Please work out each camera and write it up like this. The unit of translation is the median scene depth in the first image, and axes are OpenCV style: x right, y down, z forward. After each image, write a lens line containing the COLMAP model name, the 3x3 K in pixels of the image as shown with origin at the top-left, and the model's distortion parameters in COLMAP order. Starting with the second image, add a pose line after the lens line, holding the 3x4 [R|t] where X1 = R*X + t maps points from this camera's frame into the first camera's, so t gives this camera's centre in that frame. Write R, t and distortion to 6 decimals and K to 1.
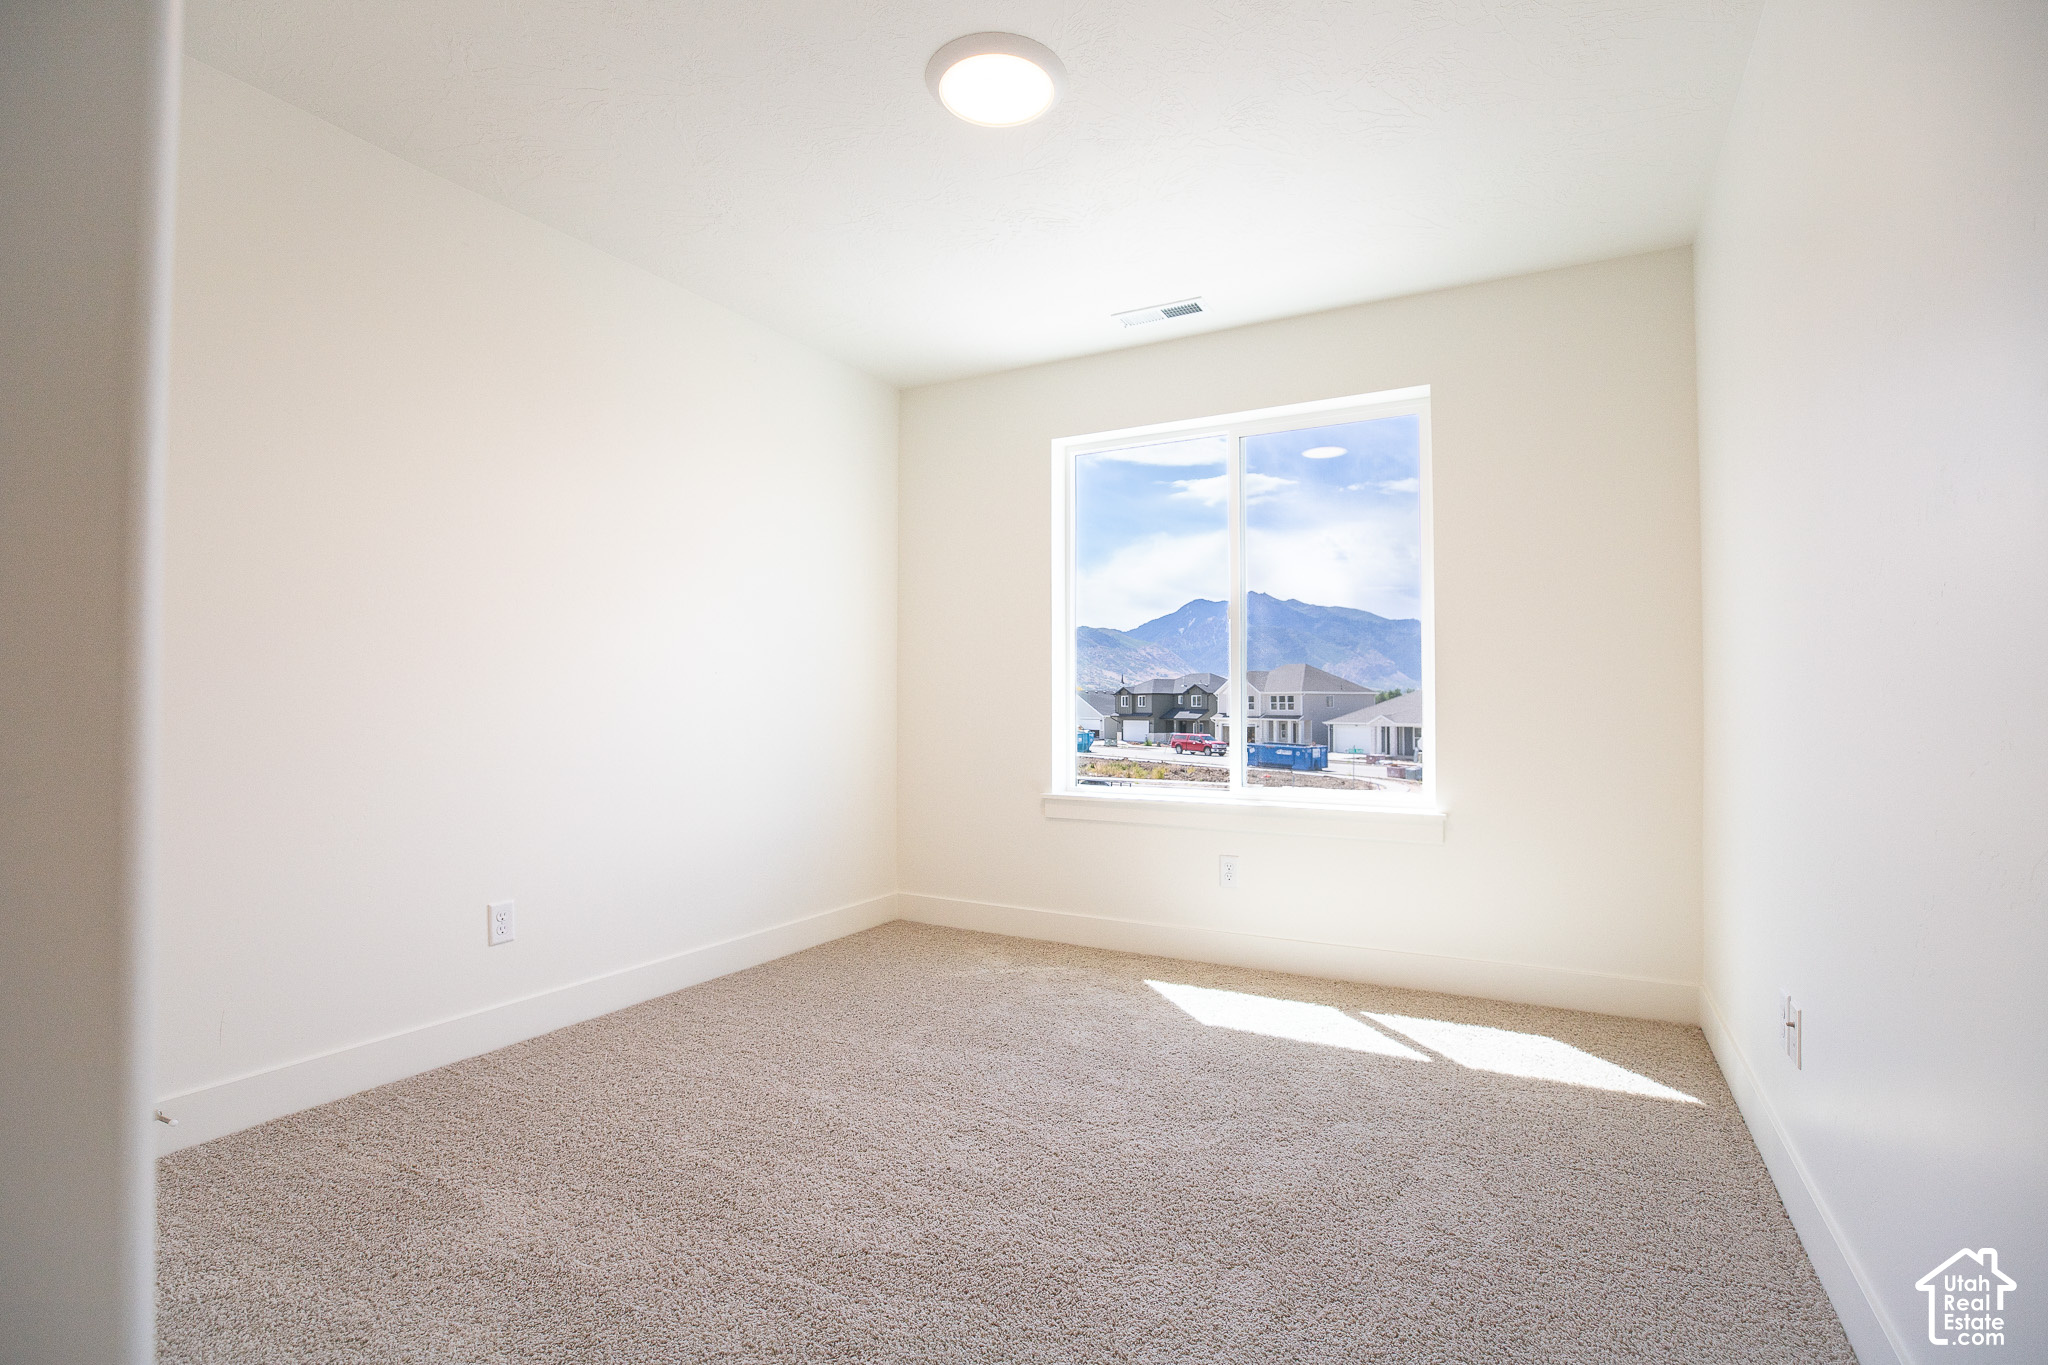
lens RADIAL K [[931.3, 0, 1028.1], [0, 931.3, 684.8], [0, 0, 1]] dist [-0.004310, 0.000036]
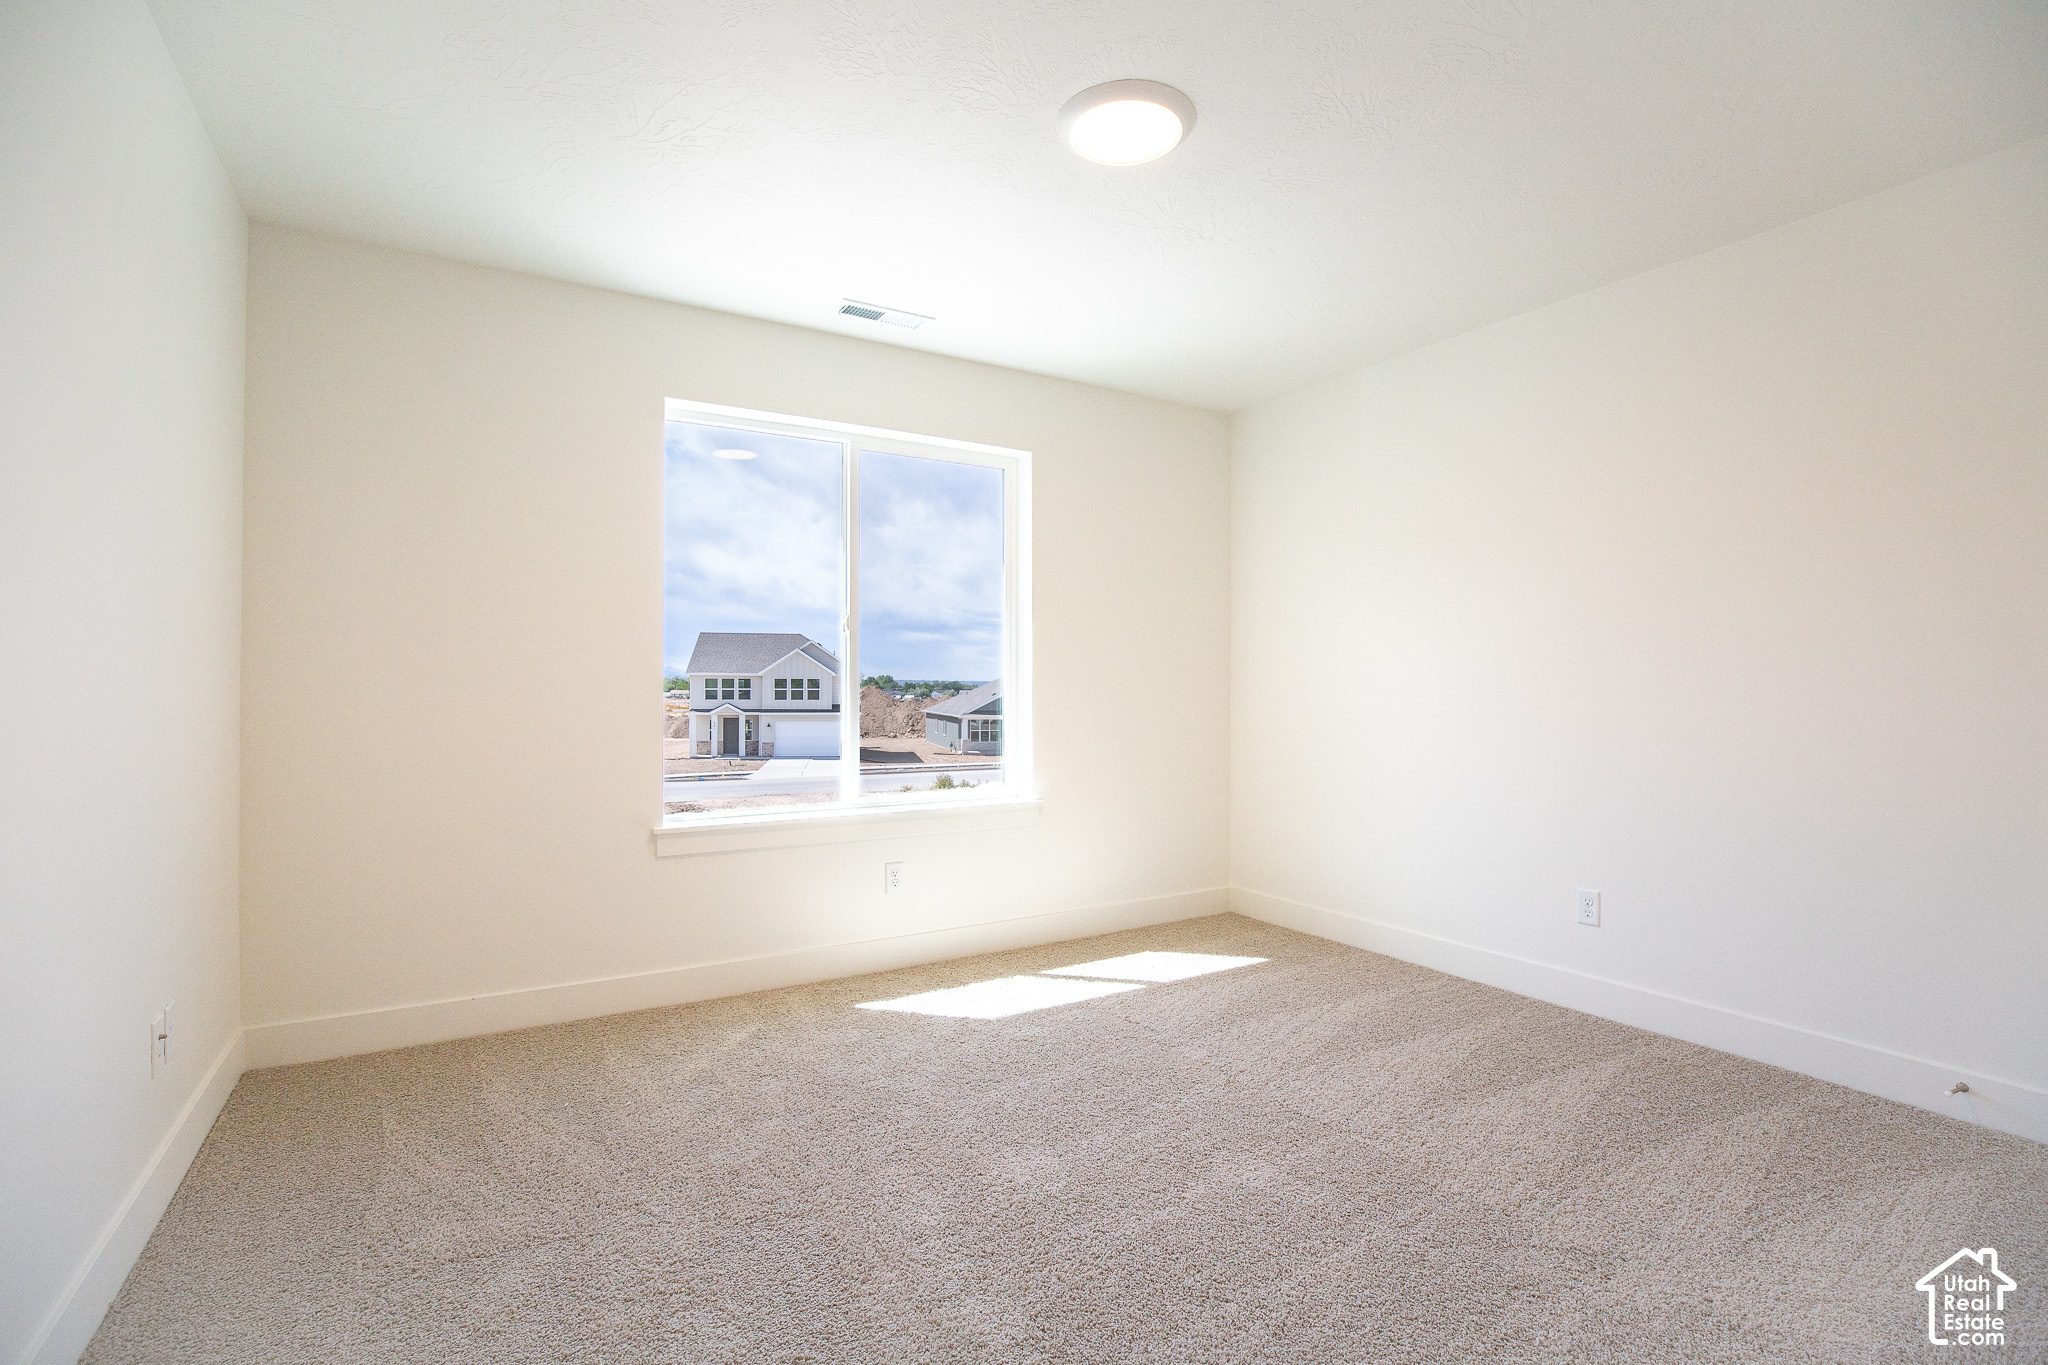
lens RADIAL K [[931.3, 0, 1026.8], [0, 931.3, 684.9], [0, 0, 1]] dist [-0.004310, 0.000036]
pose [[0.530373, 0.011868, 0.847681, -0.577001], [-0.002386, 0.999919, -0.012506, 0.001573], [-0.847761, 0.004610, 0.530359, 0.340585]]
